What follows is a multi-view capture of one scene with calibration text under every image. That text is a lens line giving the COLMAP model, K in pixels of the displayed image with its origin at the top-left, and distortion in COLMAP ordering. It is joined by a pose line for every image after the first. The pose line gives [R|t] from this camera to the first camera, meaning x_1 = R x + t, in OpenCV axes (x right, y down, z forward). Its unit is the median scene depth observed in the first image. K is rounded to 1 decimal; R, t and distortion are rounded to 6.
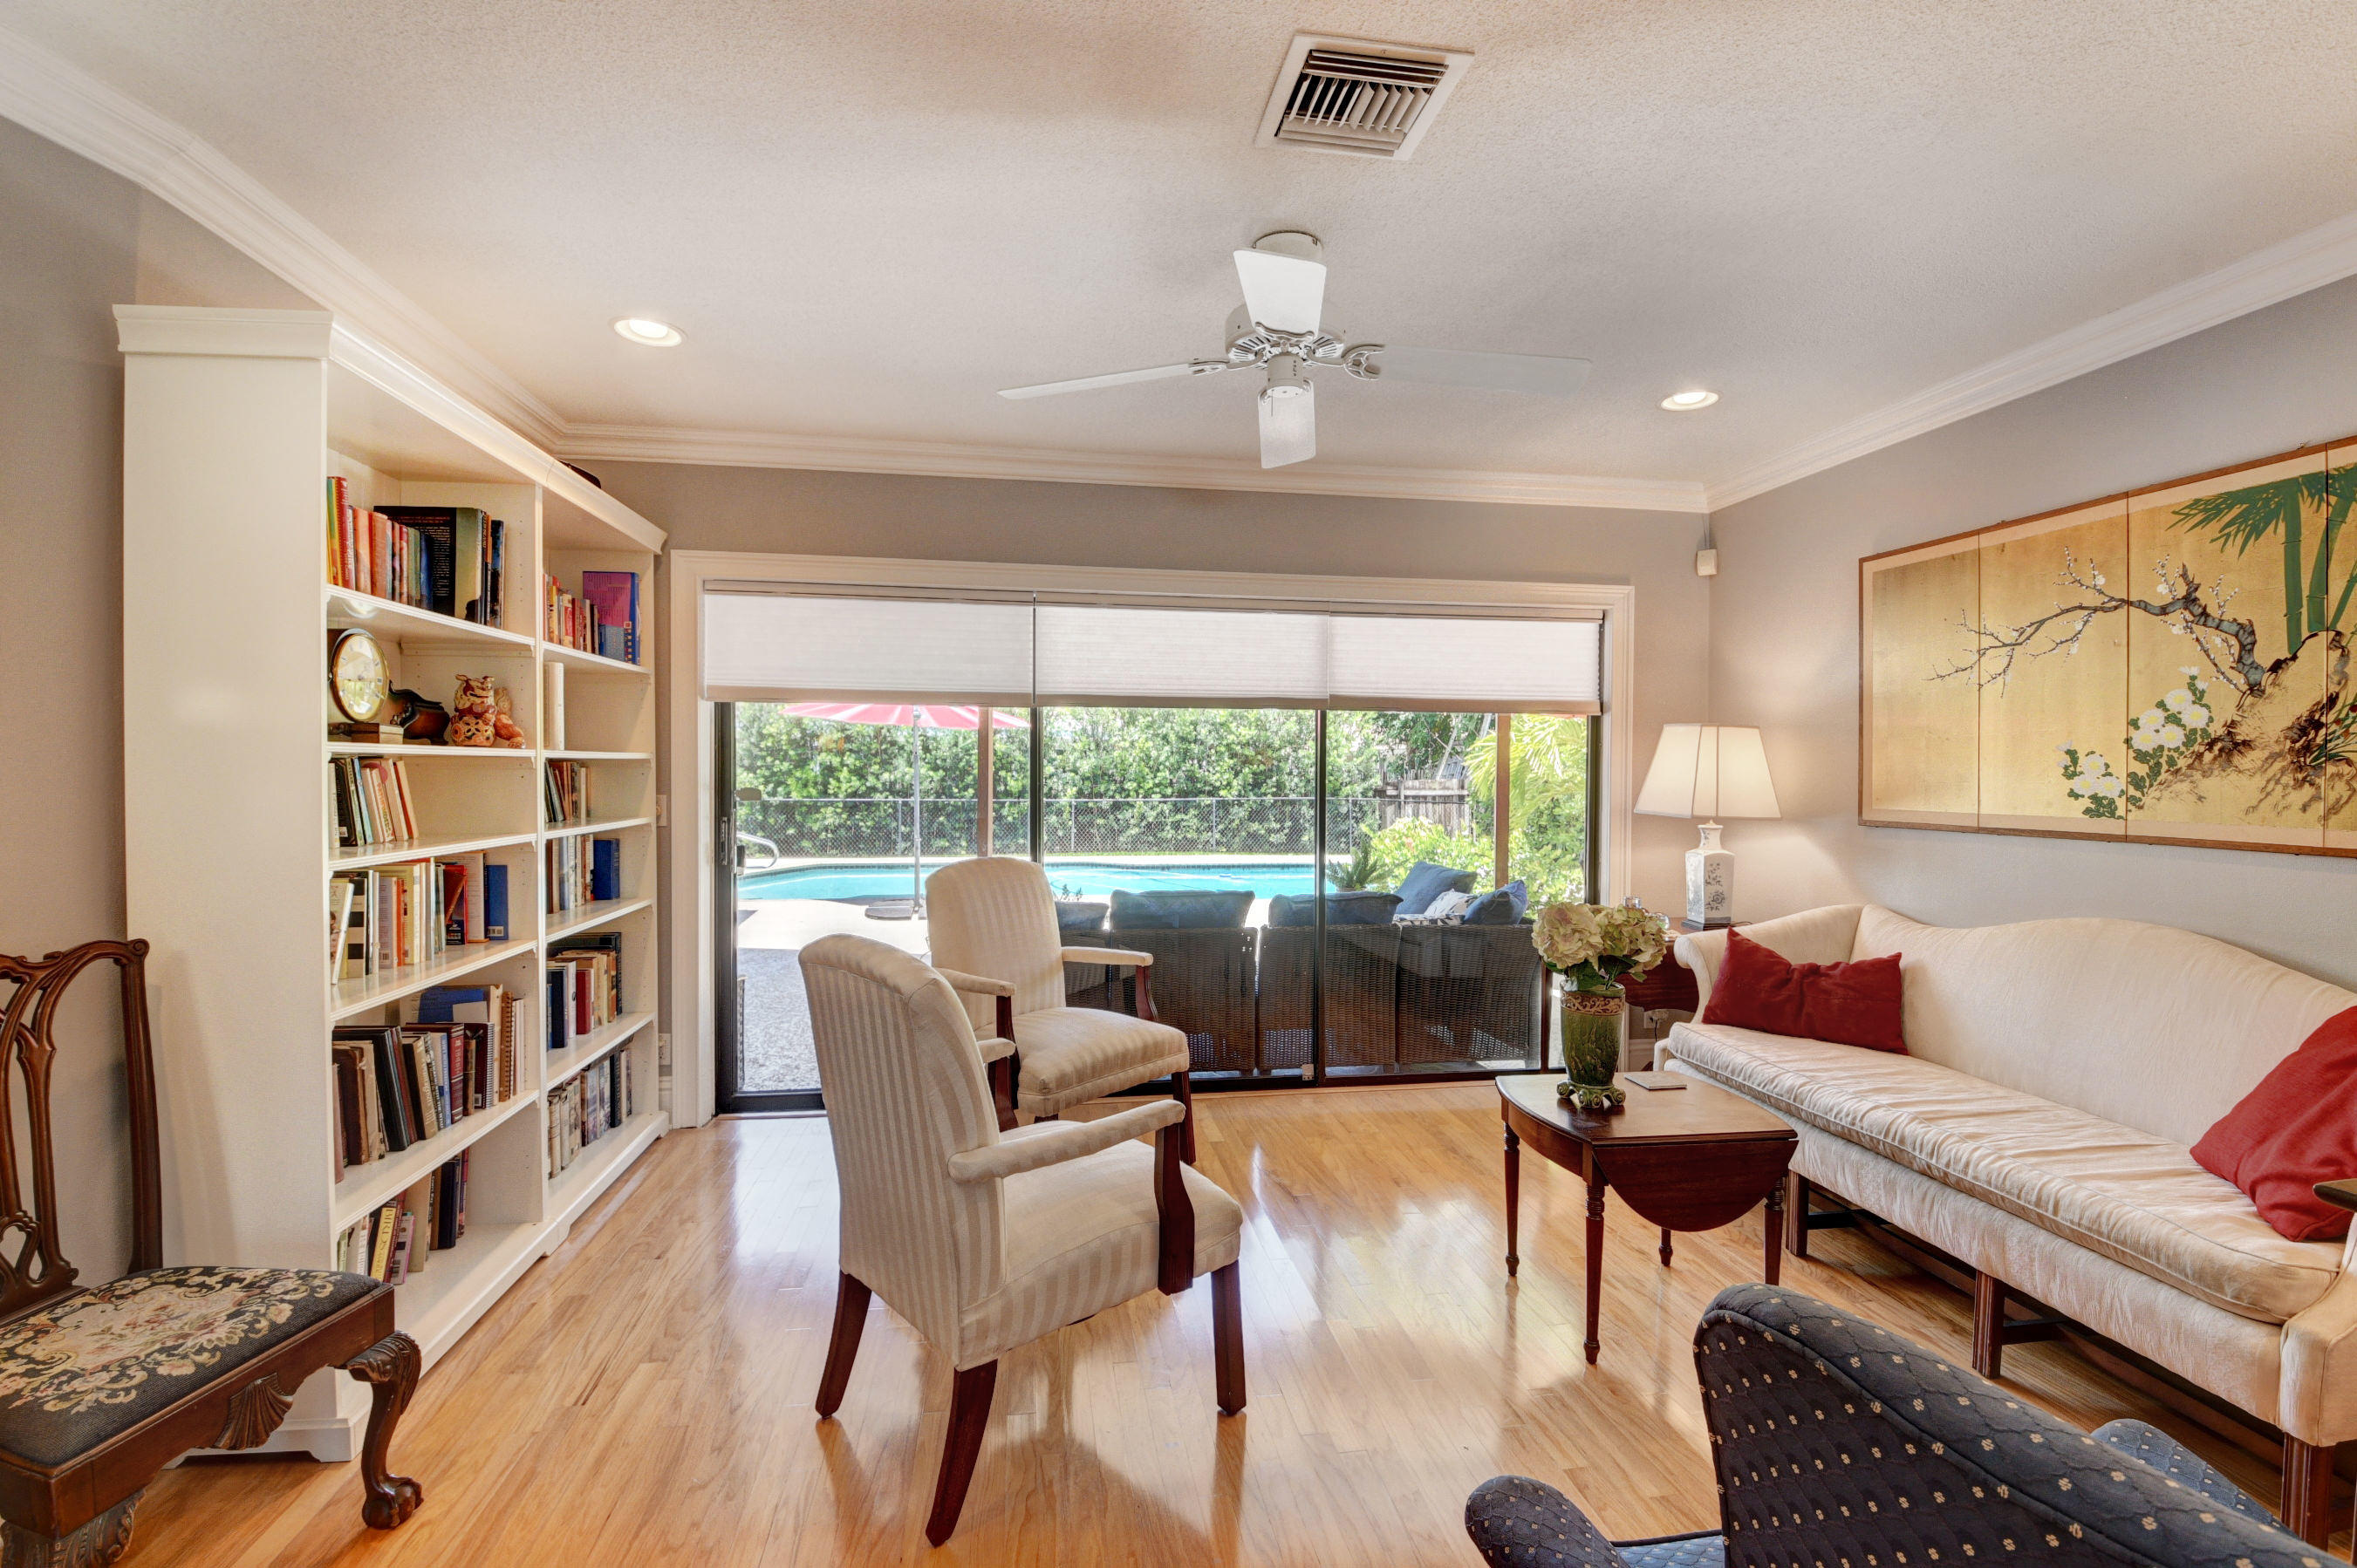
lens RADIAL K [[1044.5, 0, 1173.8], [0, 1044.5, 781.0], [0, 0, 1]] dist [0.014941, -0.021824]
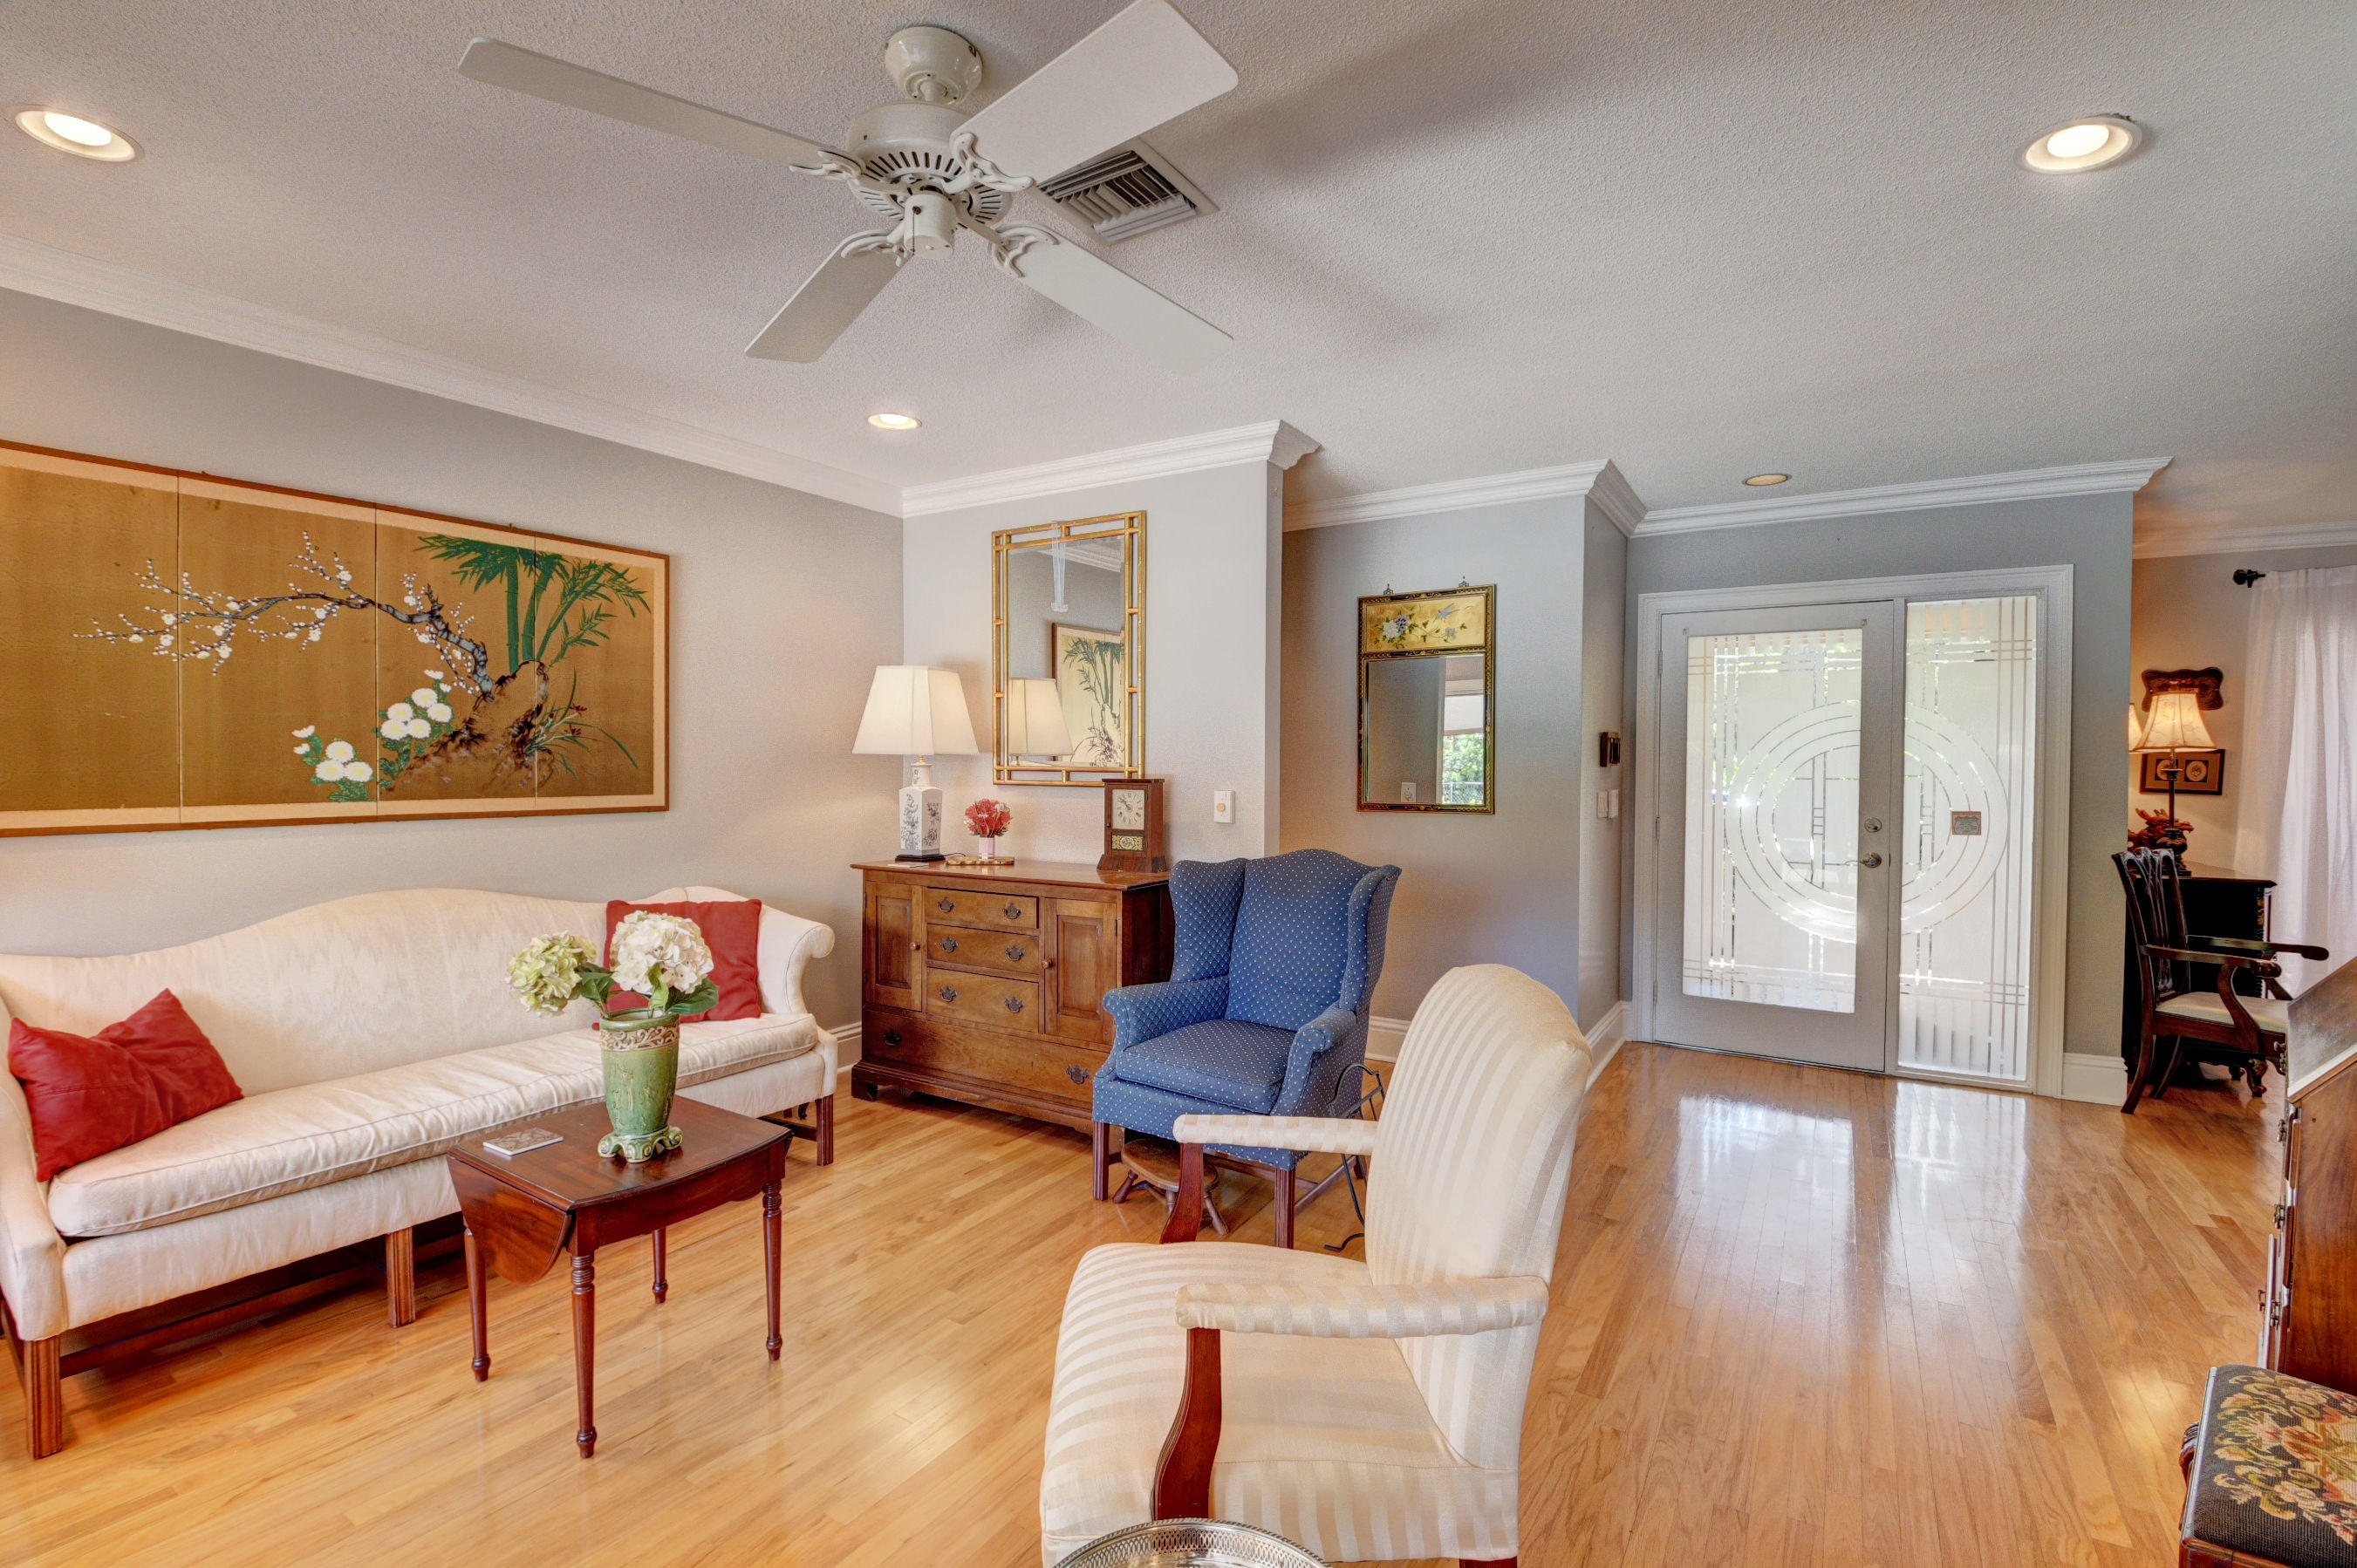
lens RADIAL K [[1044.5, 0, 1173.8], [0, 1044.5, 781.0], [0, 0, 1]] dist [0.014941, -0.021824]
pose [[-0.754006, -0.022687, 0.656475, -0.568327], [-0.001871, 0.999473, 0.032393, -0.027584], [-0.656864, 0.023196, -0.753652, 1.619718]]
